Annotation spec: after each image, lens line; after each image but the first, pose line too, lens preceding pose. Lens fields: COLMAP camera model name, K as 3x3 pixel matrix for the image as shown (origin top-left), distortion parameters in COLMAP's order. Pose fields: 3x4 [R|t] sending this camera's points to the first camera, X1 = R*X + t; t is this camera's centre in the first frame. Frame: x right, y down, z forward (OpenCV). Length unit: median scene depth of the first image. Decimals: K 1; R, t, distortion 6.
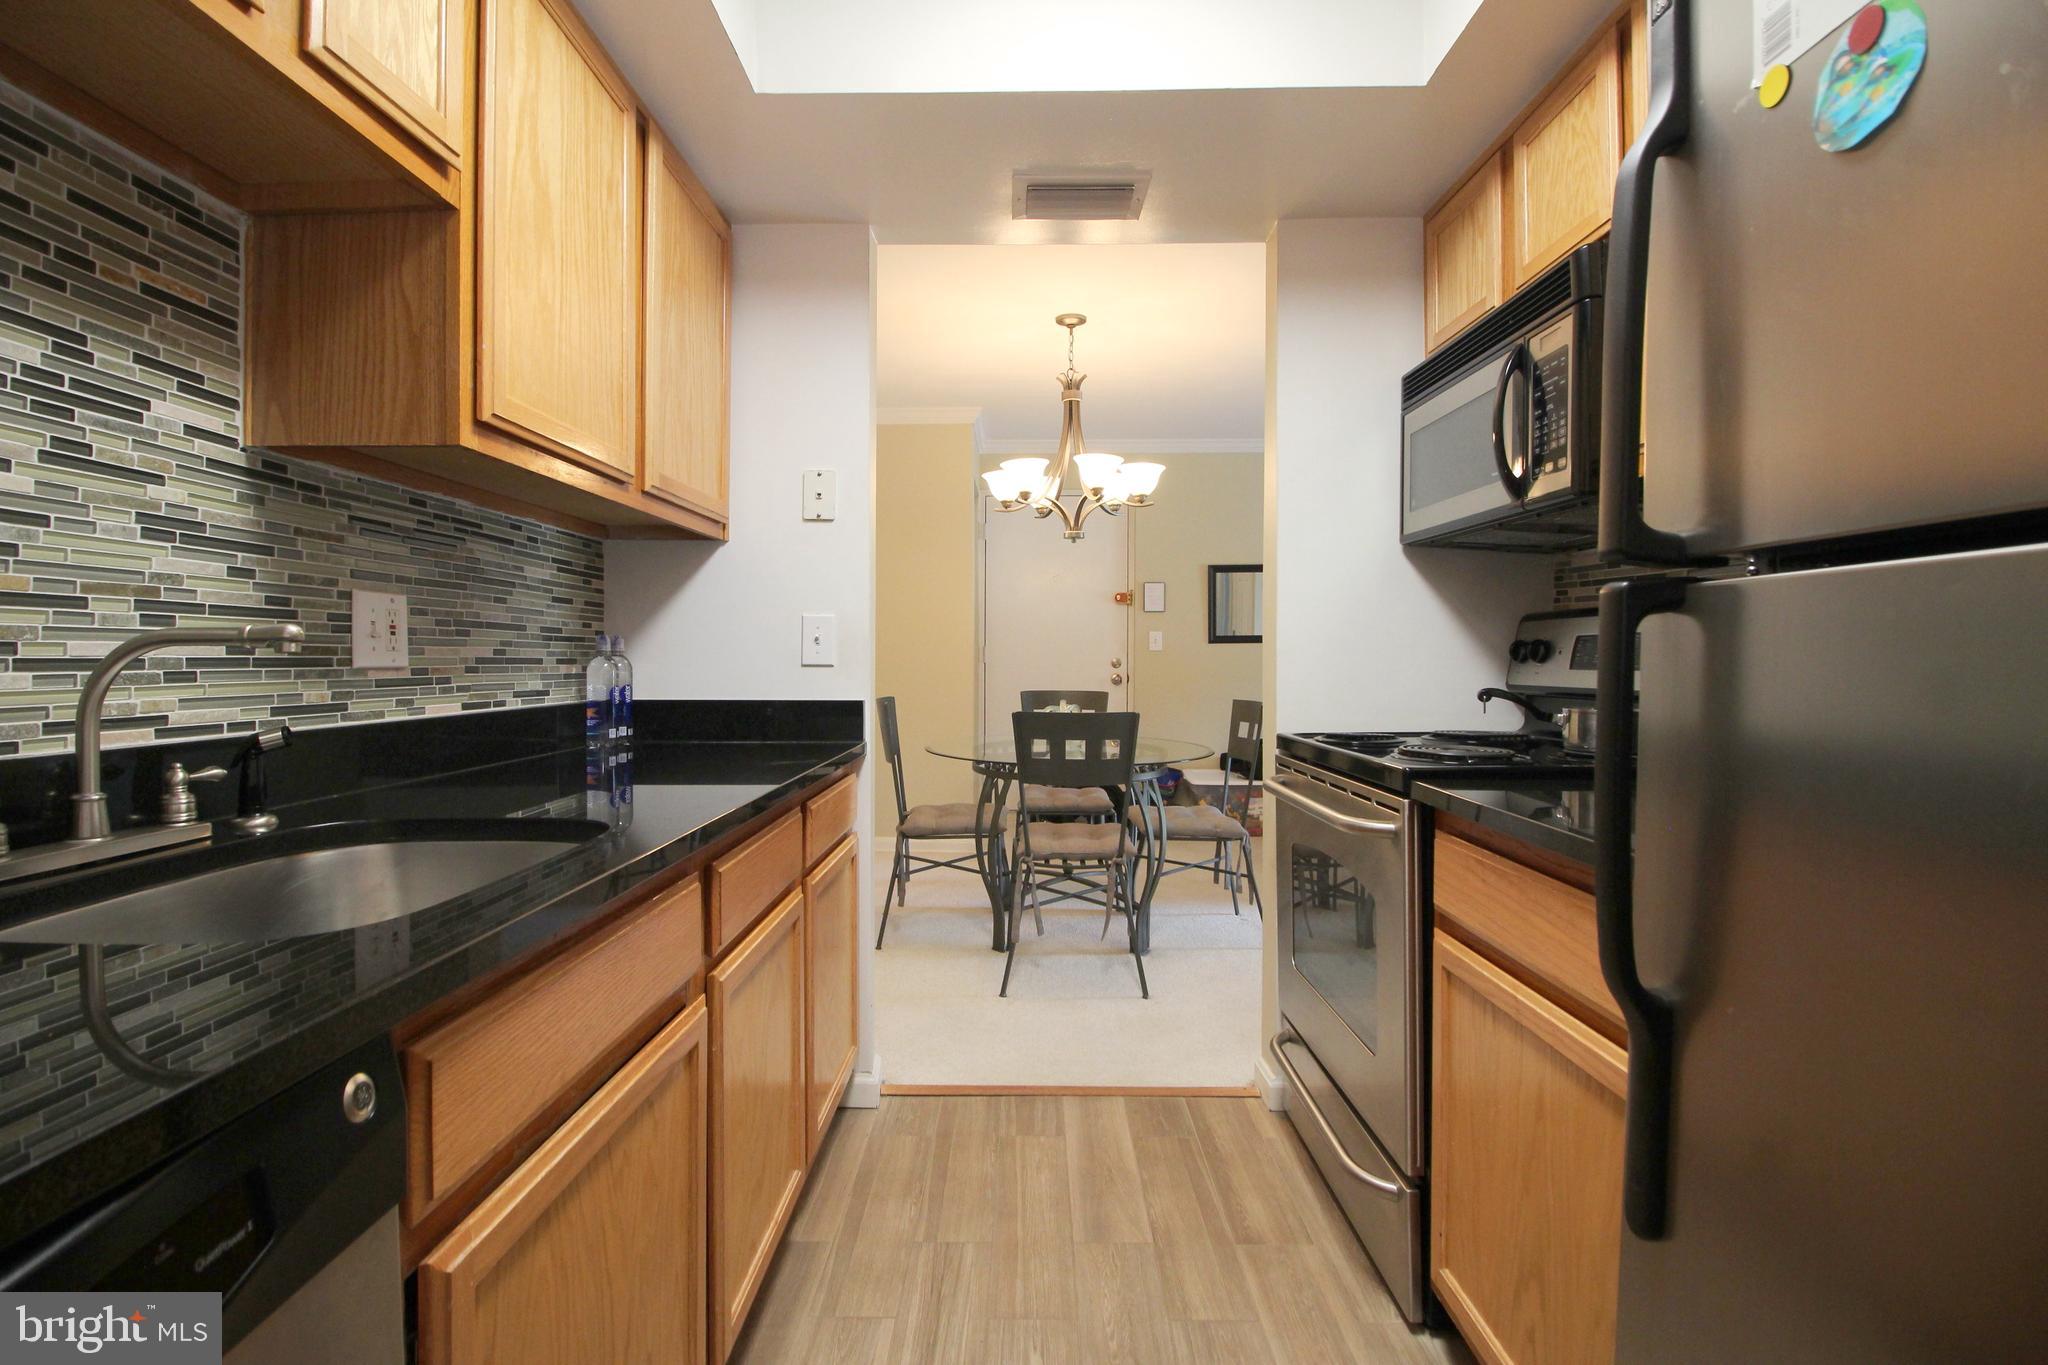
lens RADIAL K [[941.9, 0, 1023.5], [0, 941.9, 659.2], [0, 0, 1]] dist [-0.000823, -0.000203]
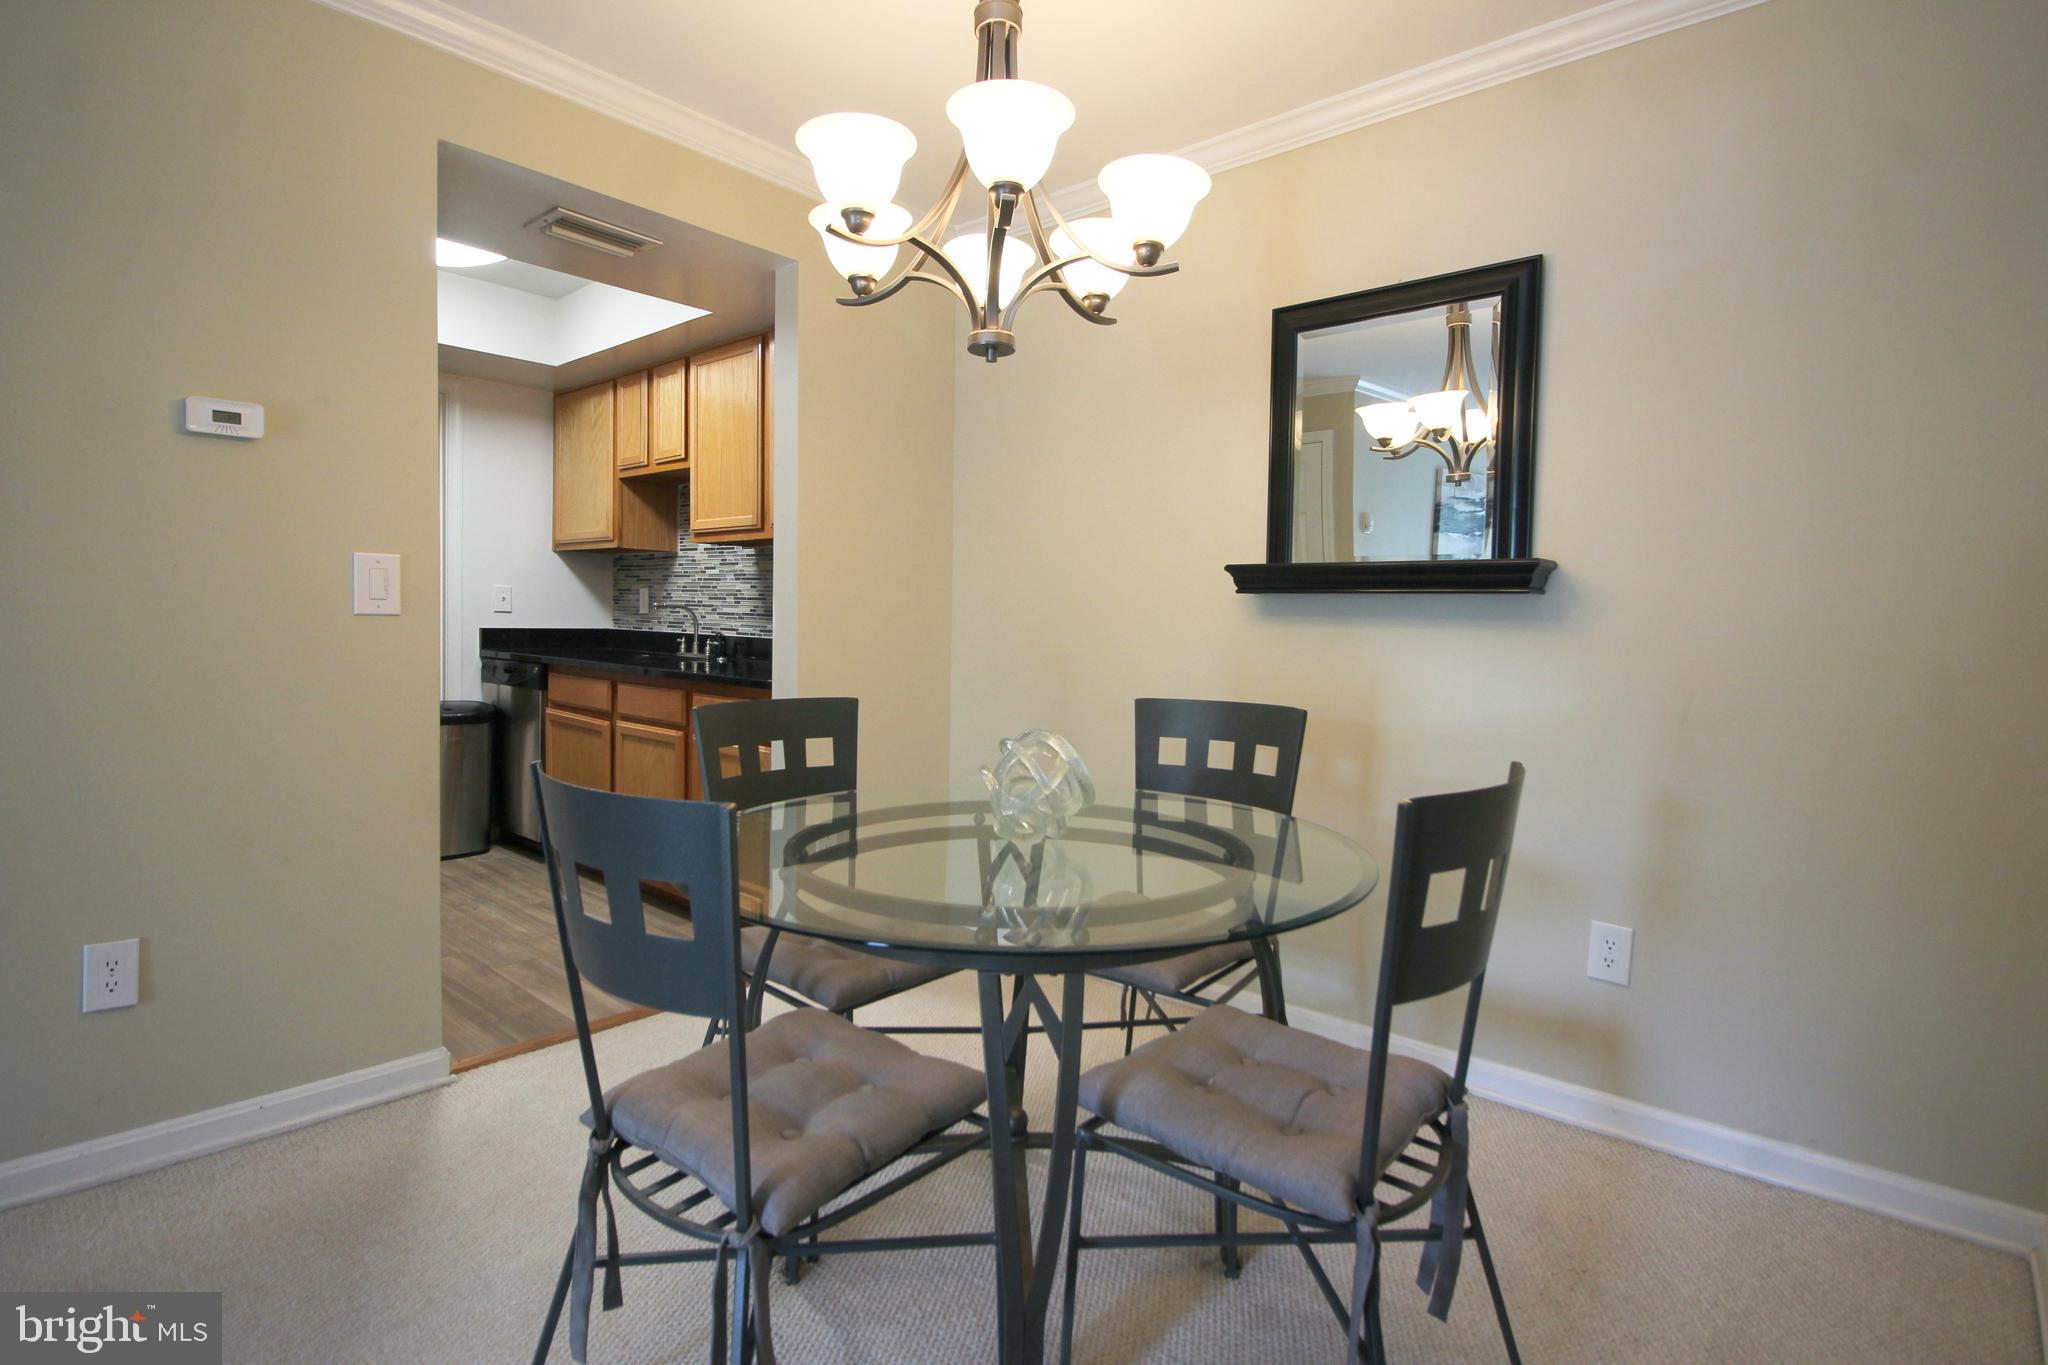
lens RADIAL K [[1002.3, 0, 1010.2], [0, 1002.3, 671.4], [0, 0, 1]] dist [0.001590, 0.000167]
pose [[-0.655293, 0.022015, -0.755054, 1.021350], [-0.029841, 0.998040, 0.054998, -0.015143], [0.754785, 0.058571, -0.653352, 3.350347]]
